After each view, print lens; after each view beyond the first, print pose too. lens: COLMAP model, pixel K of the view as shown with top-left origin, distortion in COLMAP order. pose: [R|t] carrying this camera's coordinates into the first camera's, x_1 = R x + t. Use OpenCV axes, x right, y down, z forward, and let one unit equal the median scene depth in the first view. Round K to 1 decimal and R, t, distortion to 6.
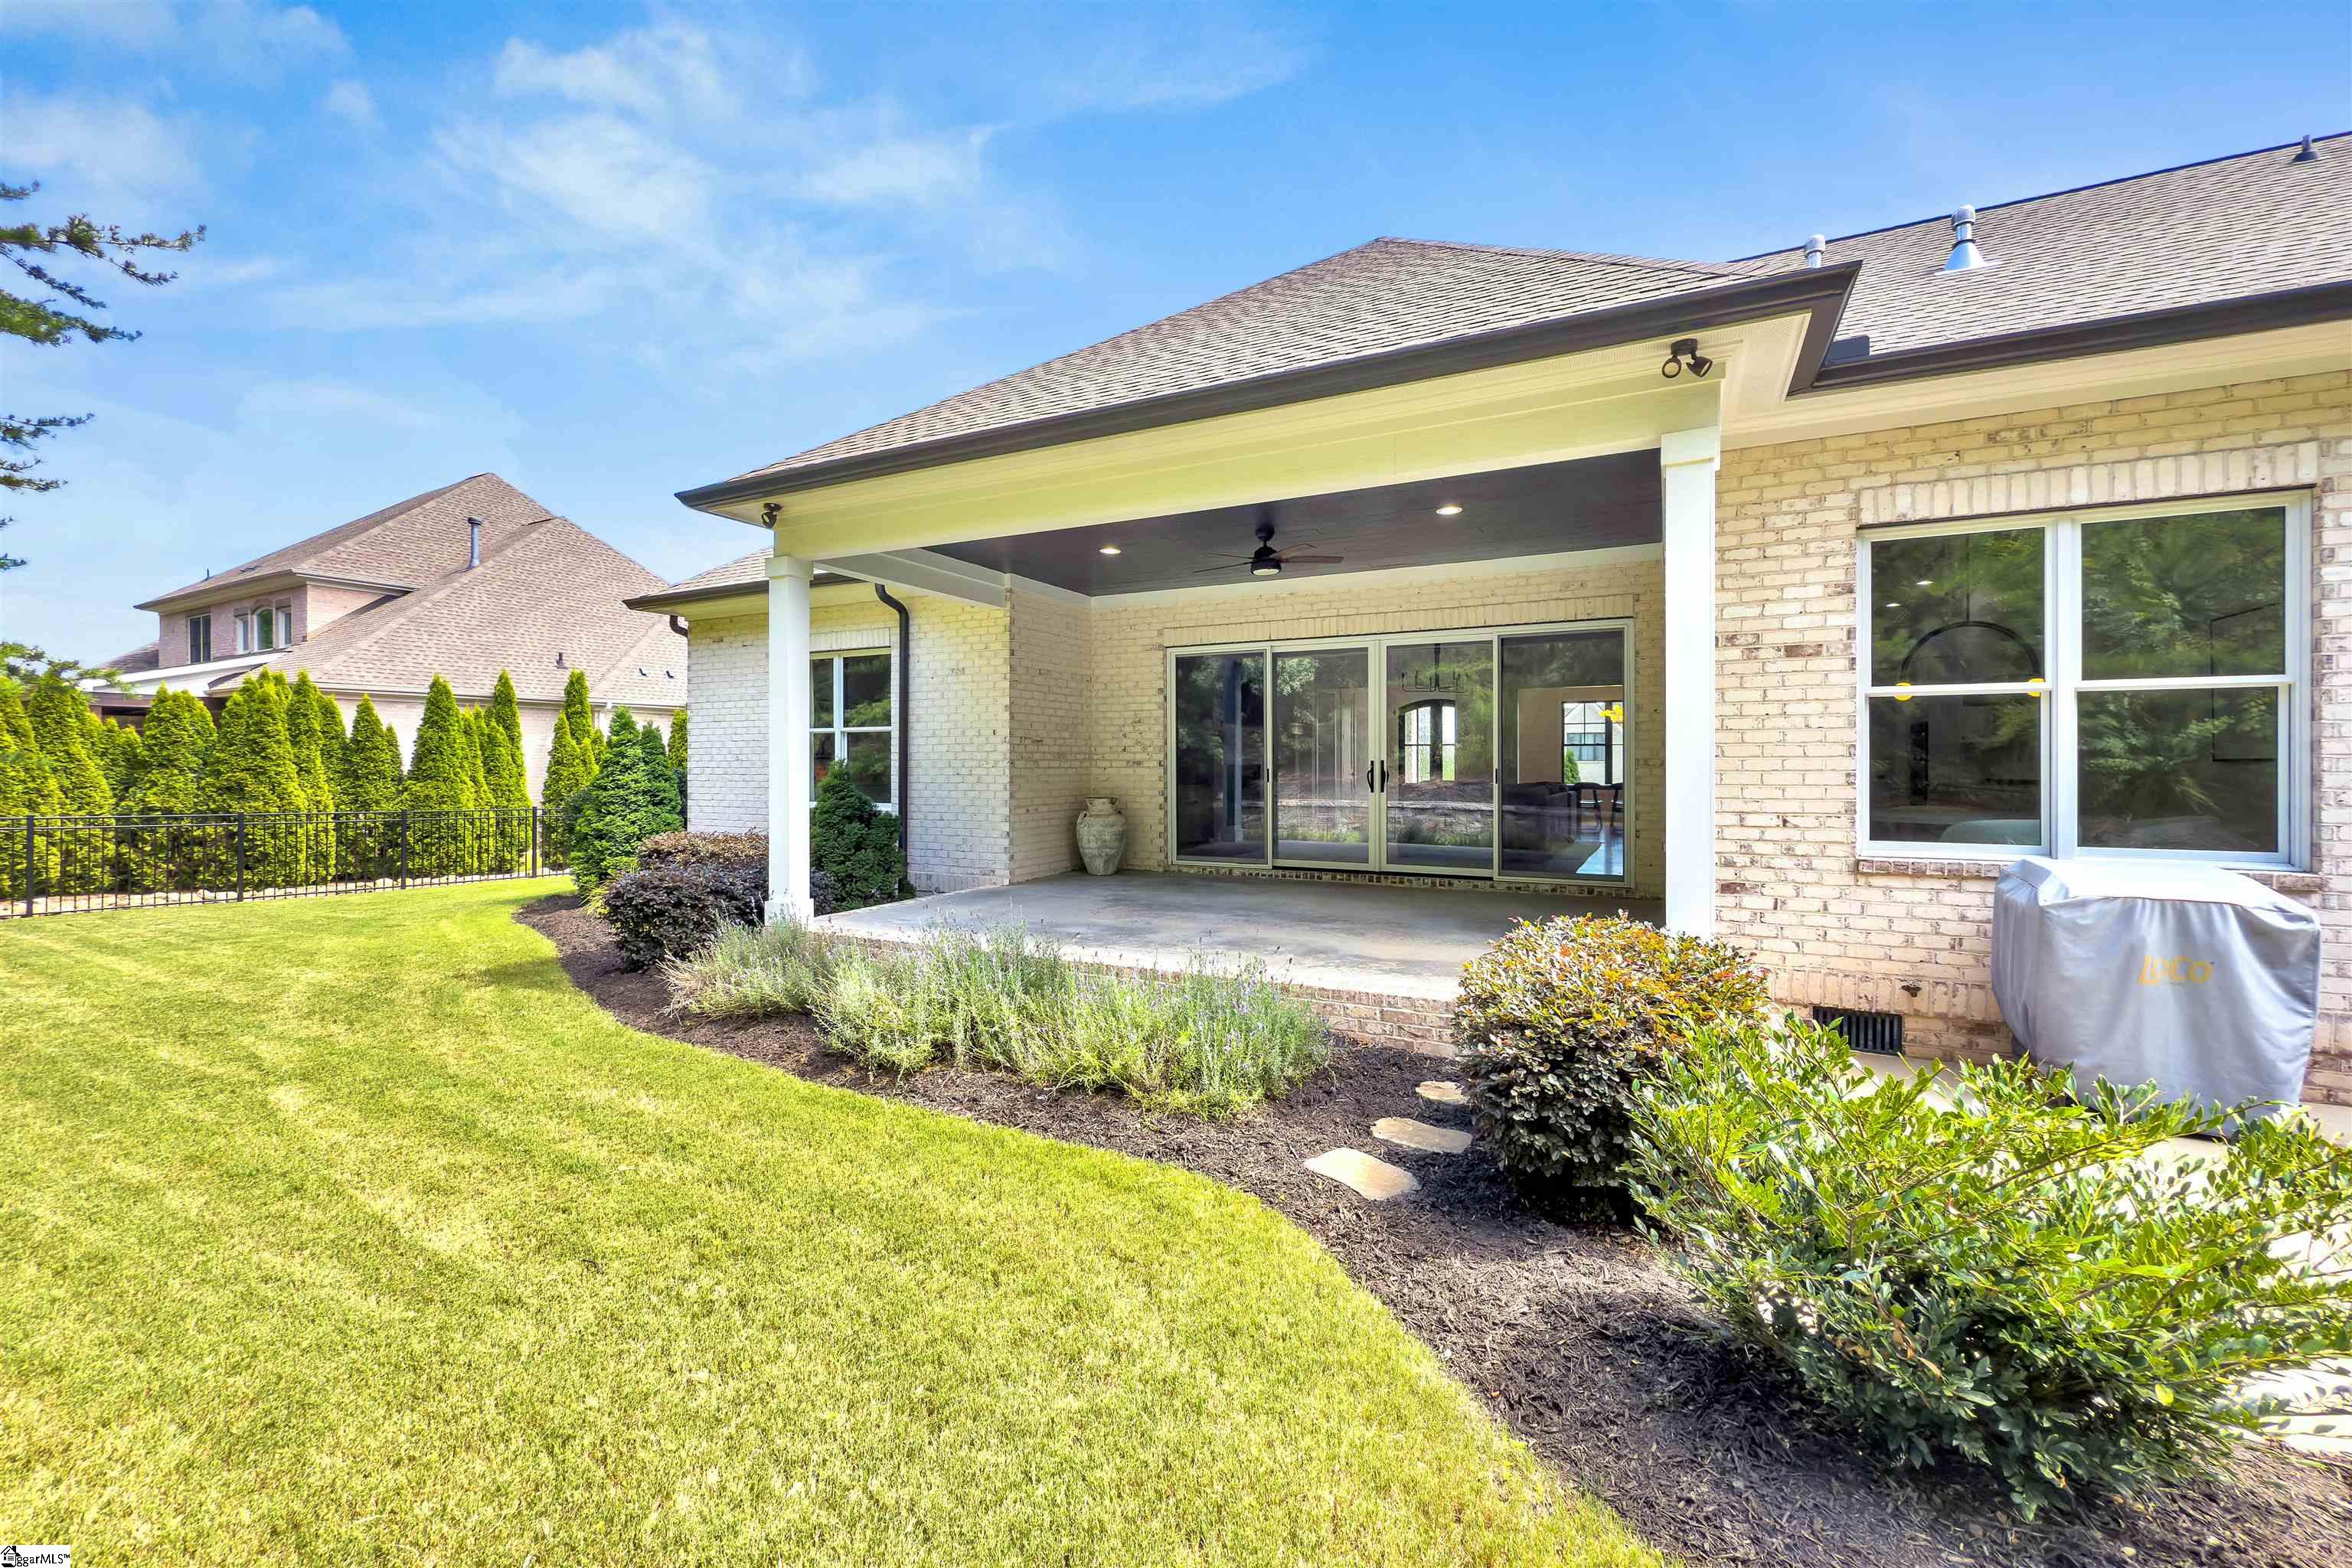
lens RADIAL K [[955.7, 0, 1171.7], [0, 955.7, 763.2], [0, 0, 1]] dist [0.046905, 0.000023]
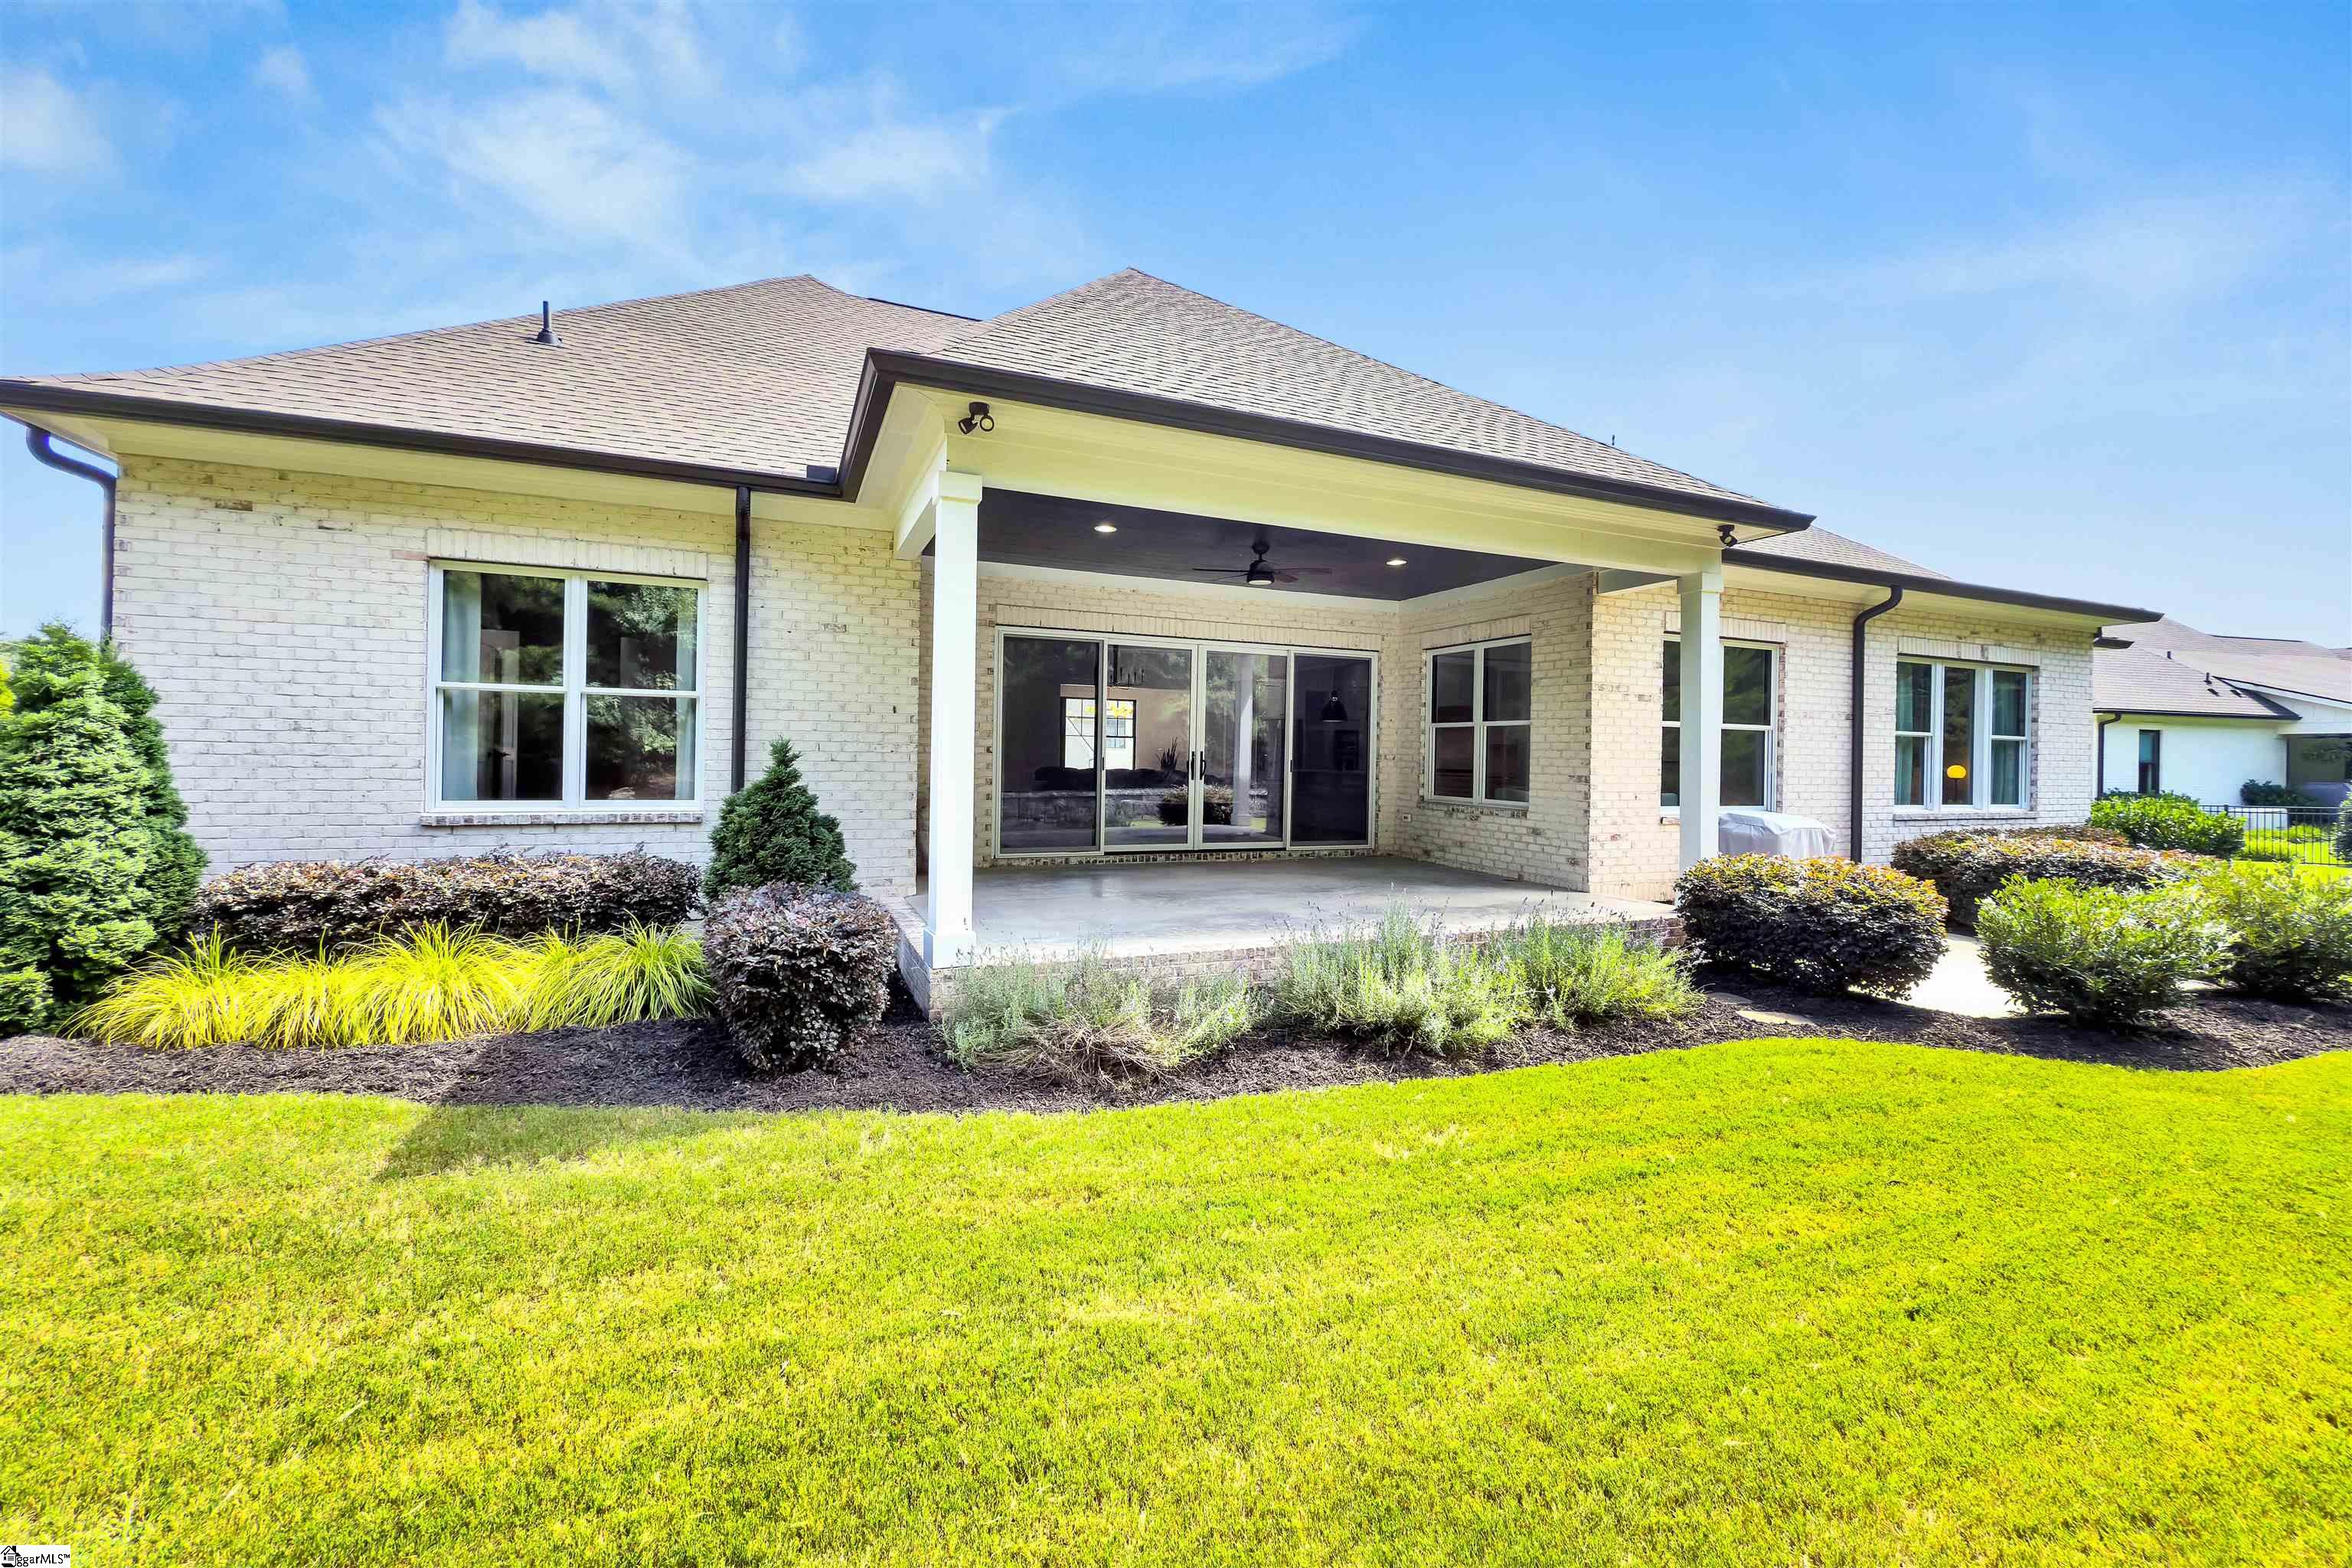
lens RADIAL K [[955.7, 0, 1171.7], [0, 955.7, 763.2], [0, 0, 1]] dist [0.046905, 0.000023]
pose [[0.642721, 0.008236, 0.766056, -0.894404], [-0.017744, 0.999834, 0.004138, 0.006944], [-0.765895, -0.016253, 0.642761, 0.385314]]
